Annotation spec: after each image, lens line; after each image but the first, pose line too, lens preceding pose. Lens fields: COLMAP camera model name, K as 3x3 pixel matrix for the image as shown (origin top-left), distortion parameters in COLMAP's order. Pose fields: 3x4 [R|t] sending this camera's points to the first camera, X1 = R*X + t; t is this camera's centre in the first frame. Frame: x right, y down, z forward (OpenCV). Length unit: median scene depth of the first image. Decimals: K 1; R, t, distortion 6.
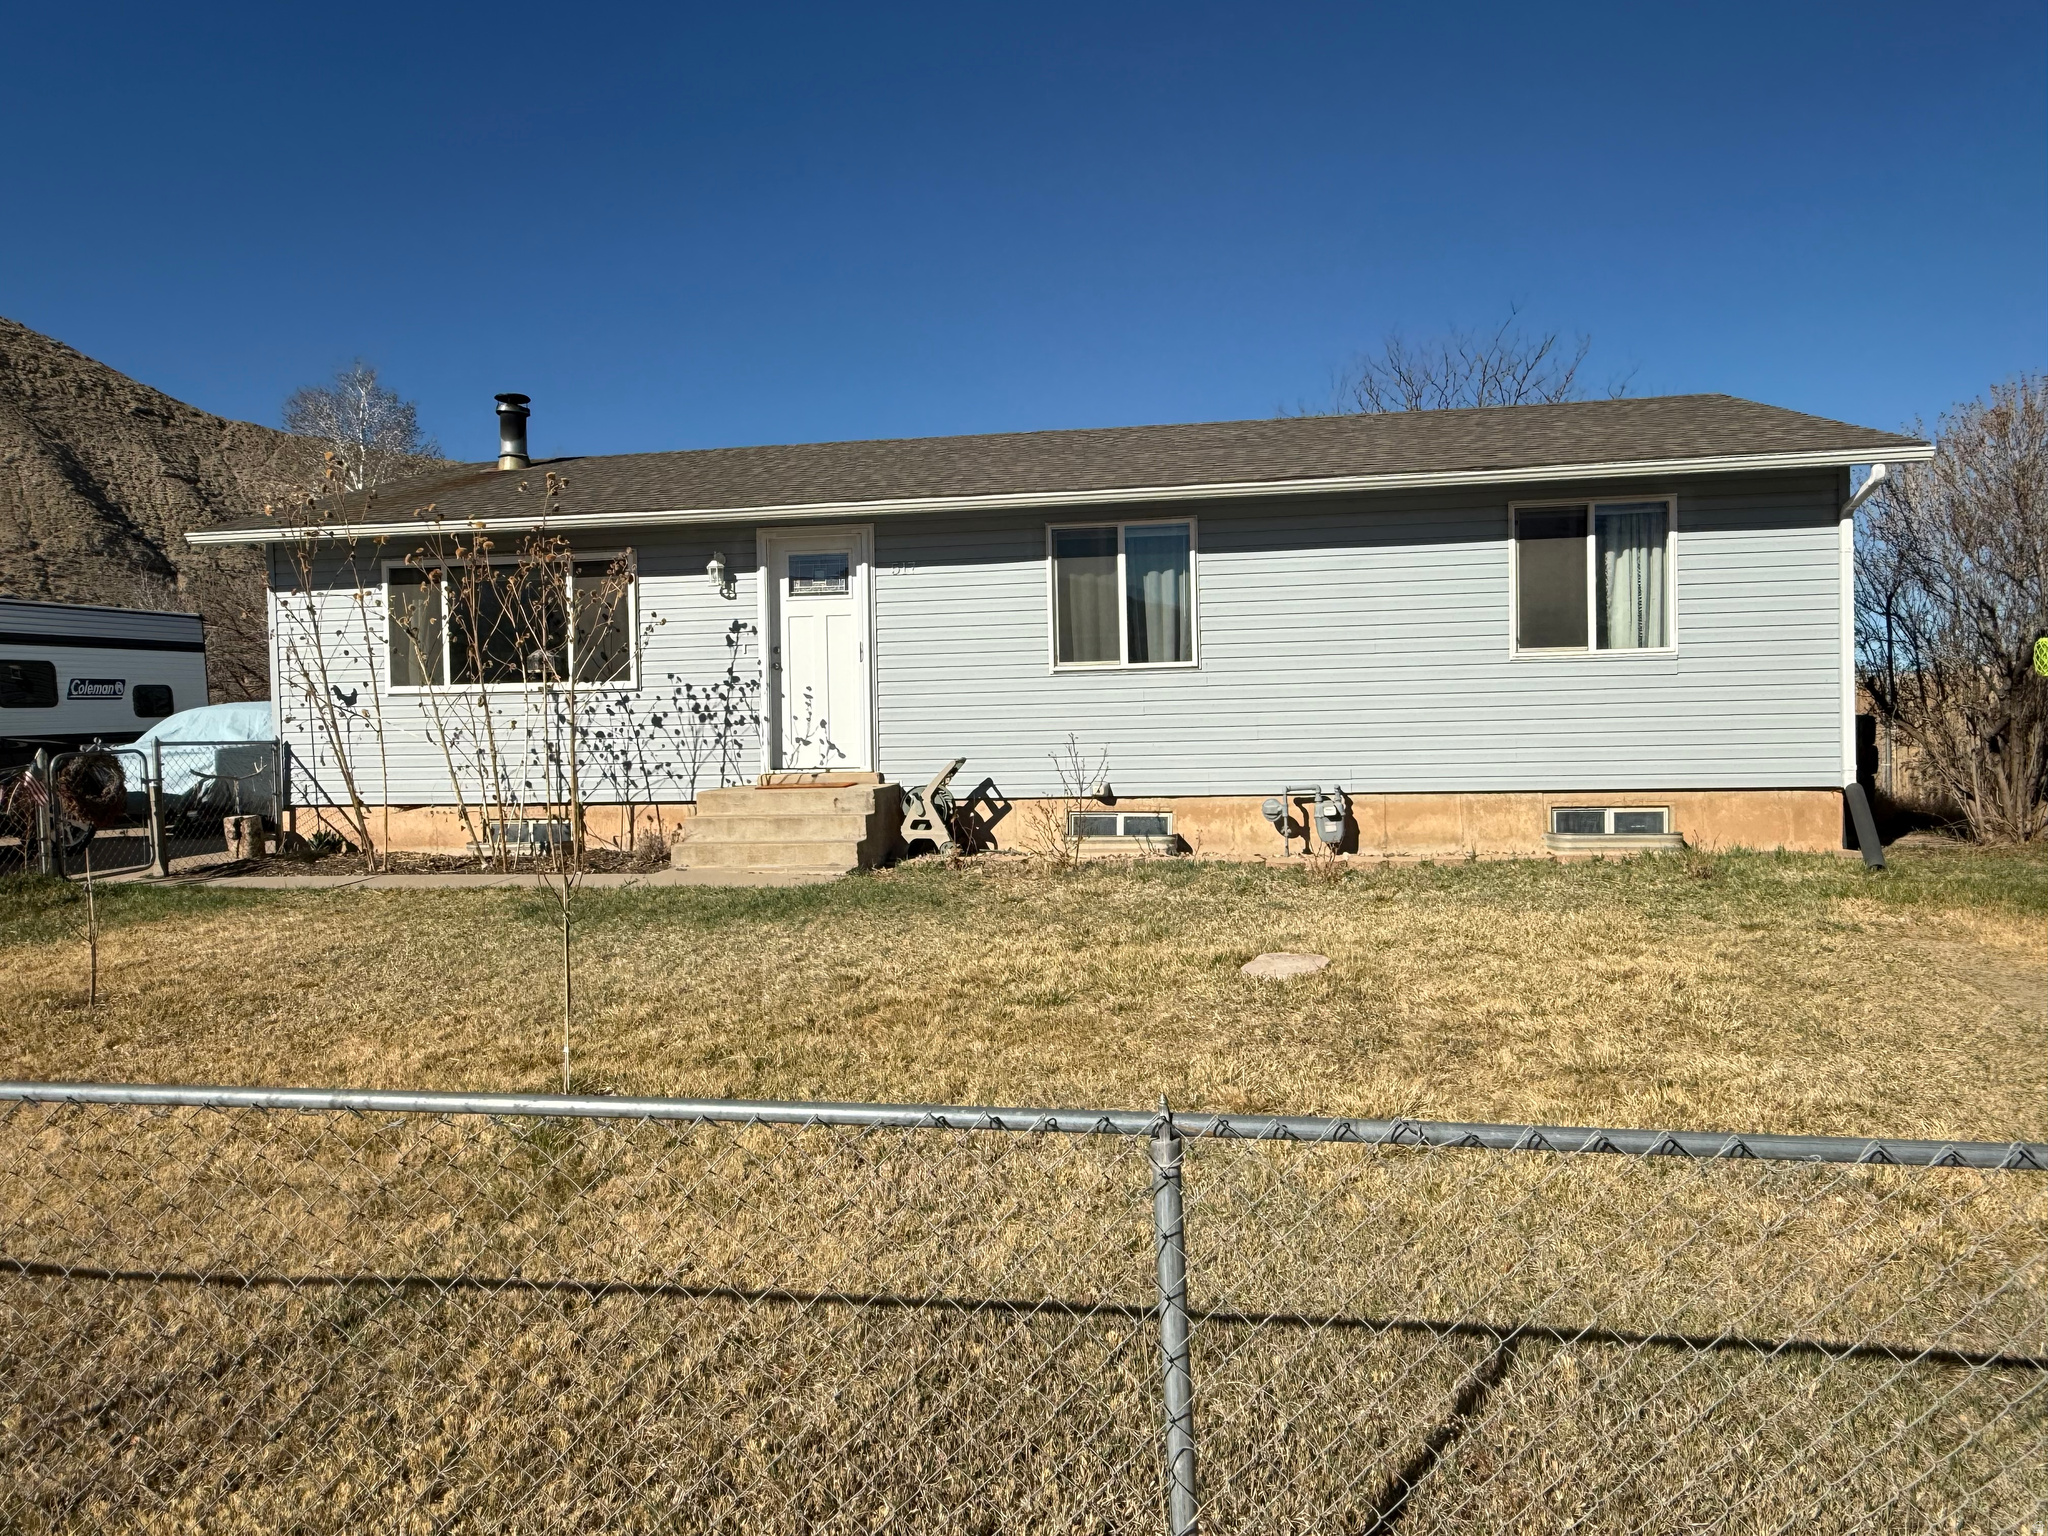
lens RADIAL K [[1313.2, 0, 1032.7], [0, 1313.2, 787.9], [0, 0, 1]] dist [-0.017171, 0.007048]
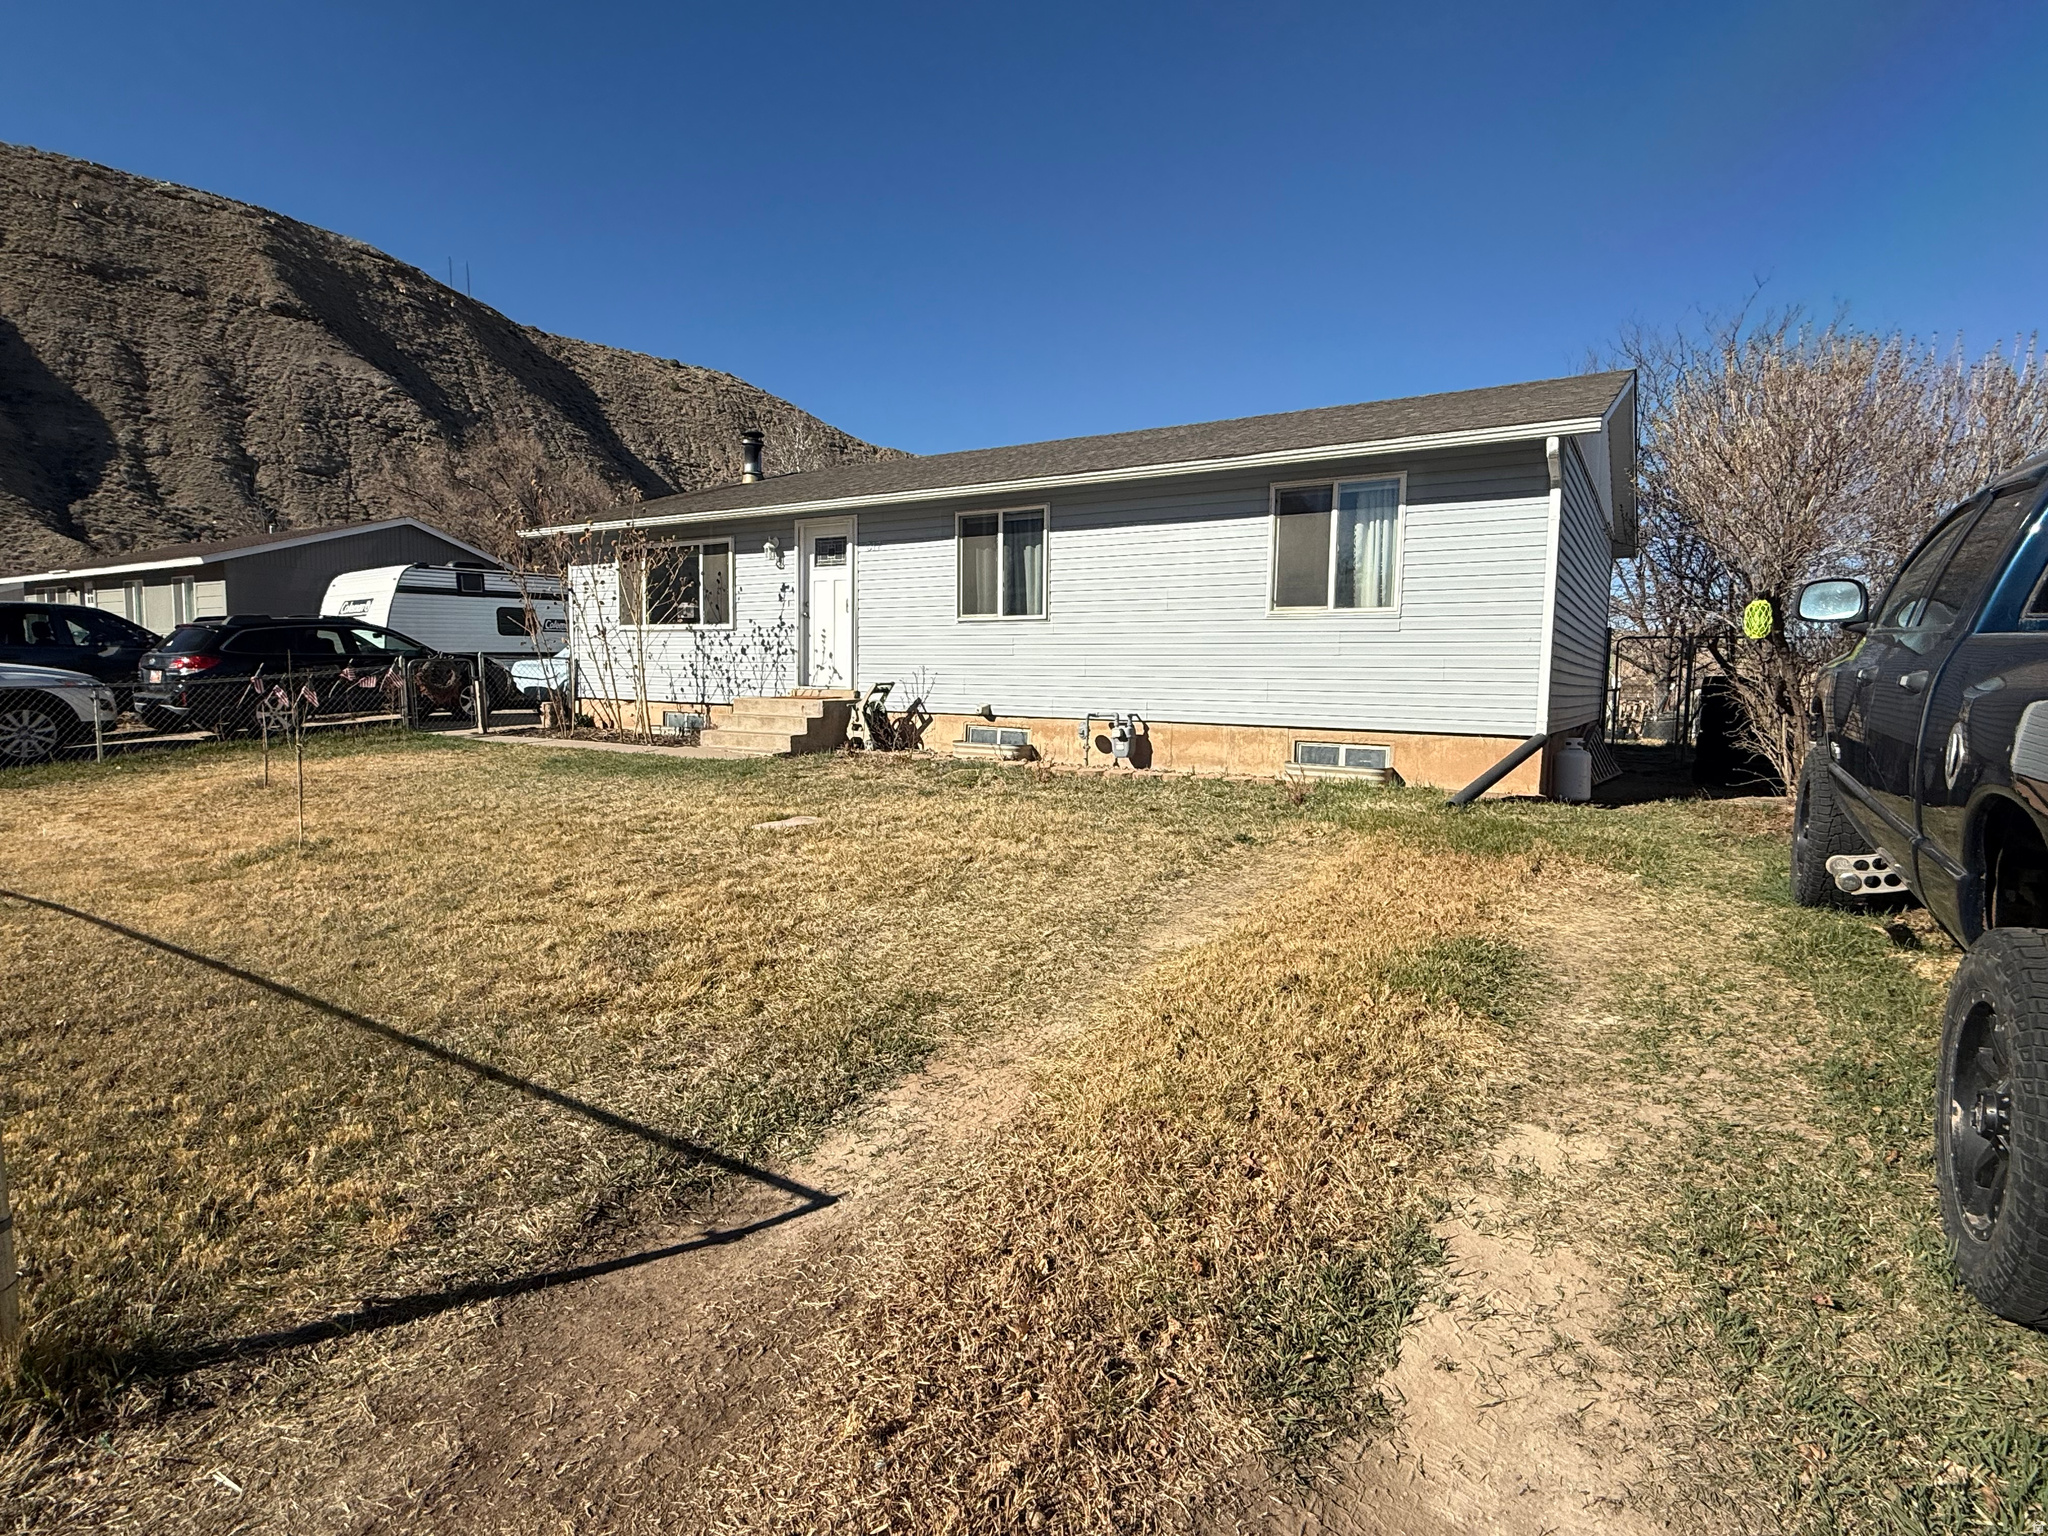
lens RADIAL K [[1025.4, 0, 1046.8], [0, 1025.4, 775.2], [0, 0, 1]] dist [-0.013322, 0.000039]
pose [[0.921708, 0.071892, -0.381163, 0.510780], [-0.050947, 0.996599, 0.064774, -0.002664], [0.384523, -0.040283, 0.922236, 0.045306]]
